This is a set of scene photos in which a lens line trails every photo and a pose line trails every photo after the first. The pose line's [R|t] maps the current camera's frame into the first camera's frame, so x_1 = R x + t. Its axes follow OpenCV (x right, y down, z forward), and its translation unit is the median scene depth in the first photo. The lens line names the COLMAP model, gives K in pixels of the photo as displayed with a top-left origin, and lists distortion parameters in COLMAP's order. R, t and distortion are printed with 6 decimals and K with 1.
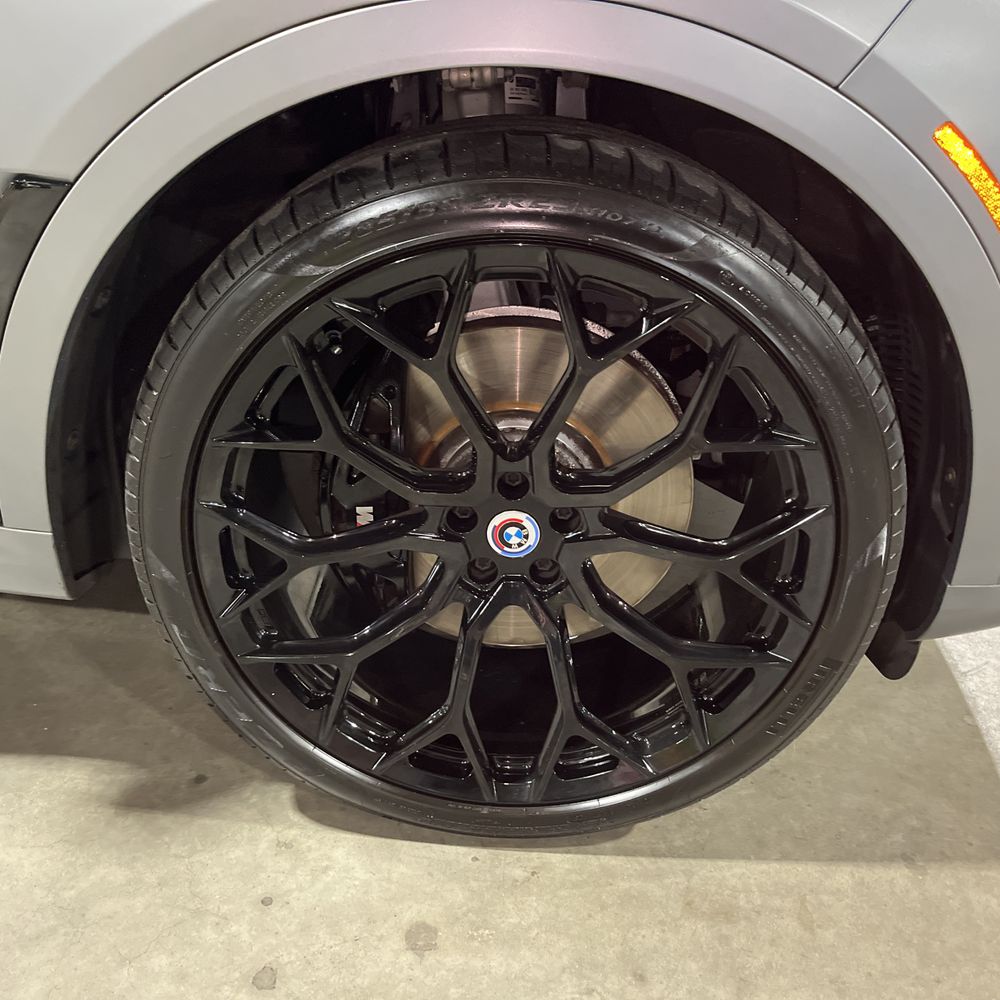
lens RADIAL K [[1000.5, 0, 500.0], [0, 1000.5, 500.0], [0, 0, 1]] dist [0.021420, -0.001554]
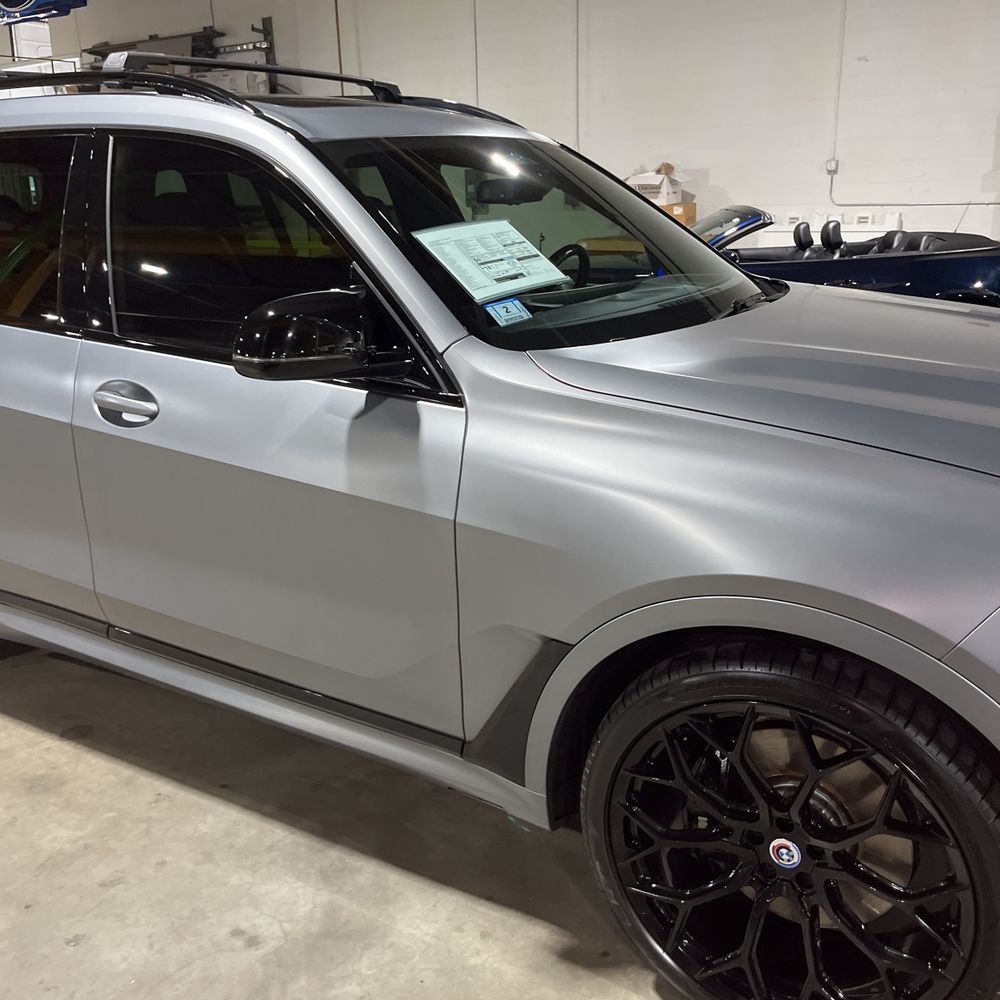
lens RADIAL K [[1012.8, 0, 515.1], [0, 1012.8, 493.3], [0, 0, 1]] dist [0.021022, 0.008722]
pose [[0.869766, 0.059853, -0.489820, 0.426015], [-0.154580, 0.975704, -0.155261, -0.223846], [0.468627, 0.210757, 0.857887, -0.832593]]
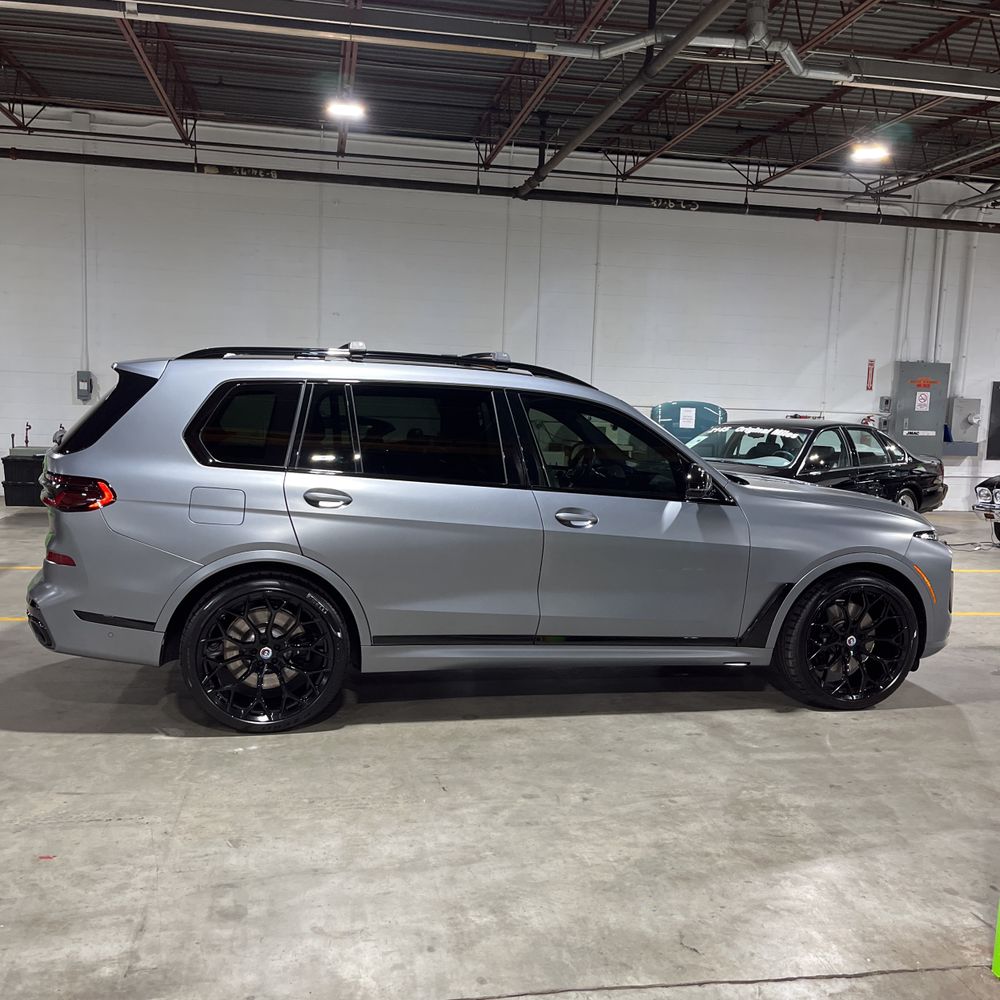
lens RADIAL K [[1000.5, 0, 500.0], [0, 1000.5, 500.0], [0, 0, 1]] dist [0.021420, -0.001554]
pose [[0.966418, -0.053026, 0.251444, -3.086591], [0.137987, 0.932528, -0.333692, 0.856525], [-0.216785, 0.357182, 0.908529, -3.698545]]
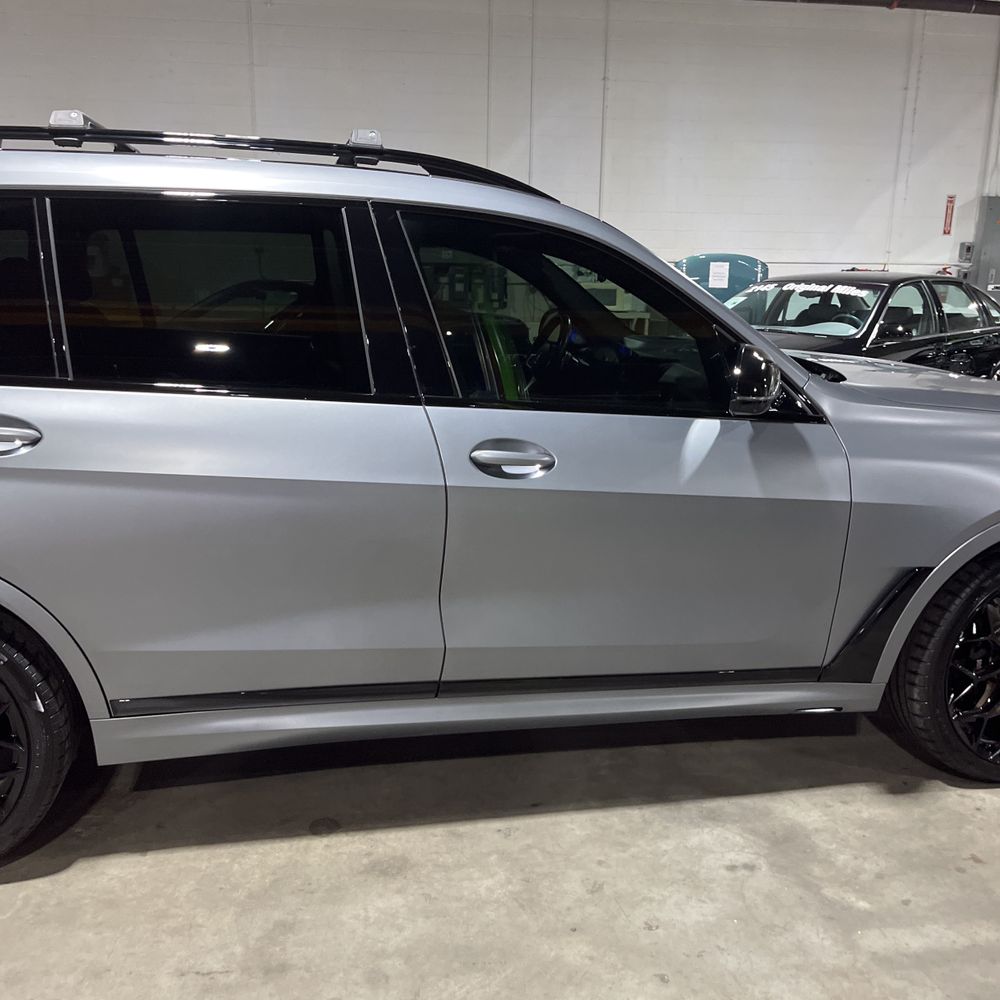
lens RADIAL K [[1012.5, 0, 484.0], [0, 1012.5, 501.9], [0, 0, 1]] dist [0.001499, 0.025914]
pose [[0.973553, -0.099104, 0.205847, -2.096015], [0.144154, 0.965480, -0.216951, -0.004362], [-0.177240, 0.240887, 0.954232, -1.661781]]
